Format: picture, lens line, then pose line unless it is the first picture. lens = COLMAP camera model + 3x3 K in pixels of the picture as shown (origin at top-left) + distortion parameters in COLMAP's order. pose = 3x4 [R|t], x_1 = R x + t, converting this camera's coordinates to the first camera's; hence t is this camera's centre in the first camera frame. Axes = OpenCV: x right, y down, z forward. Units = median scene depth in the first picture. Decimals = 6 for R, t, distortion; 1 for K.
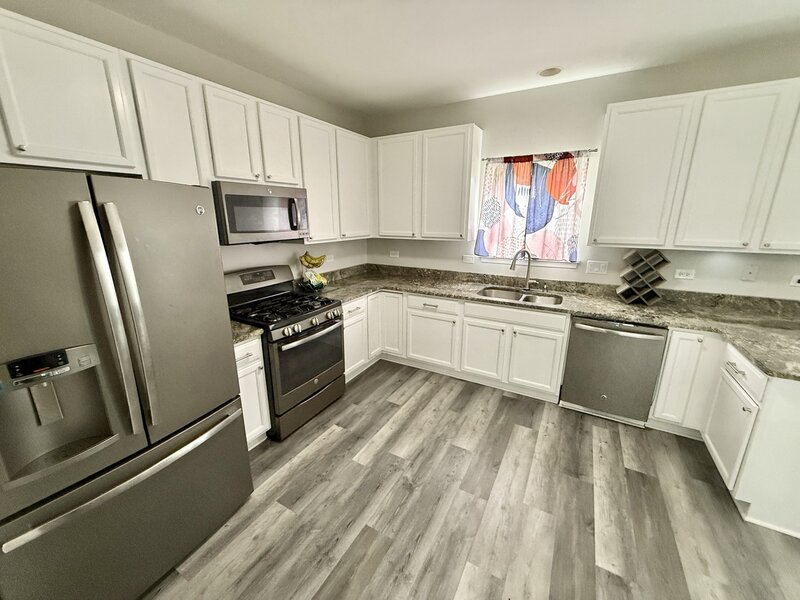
lens RADIAL K [[308.6, 0, 392.2], [0, 308.6, 290.5], [0, 0, 1]] dist [-0.001603, 0.000011]
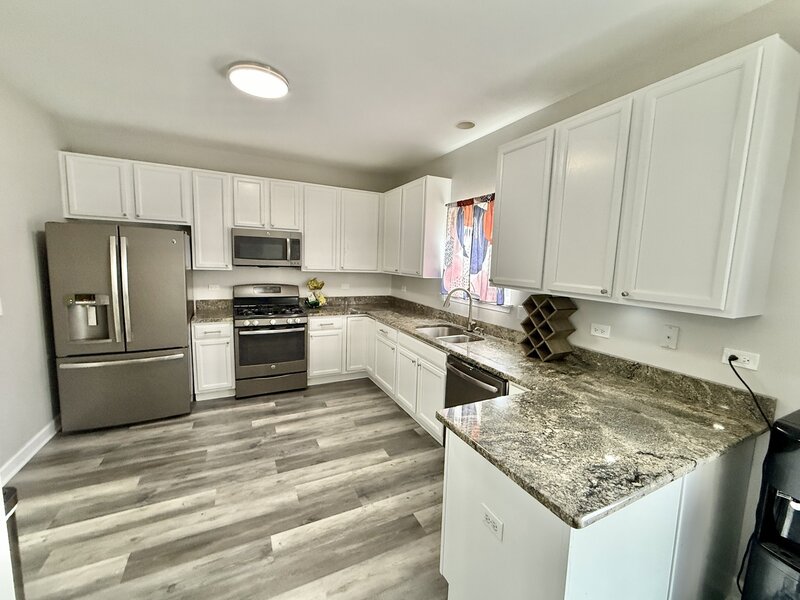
lens RADIAL K [[308.6, 0, 392.2], [0, 308.6, 290.5], [0, 0, 1]] dist [-0.001603, 0.000011]
pose [[0.845071, 0.086061, -0.527683, 0.901114], [-0.161613, 0.981908, -0.098678, 0.009476], [0.509644, 0.168670, 0.843690, 0.050989]]
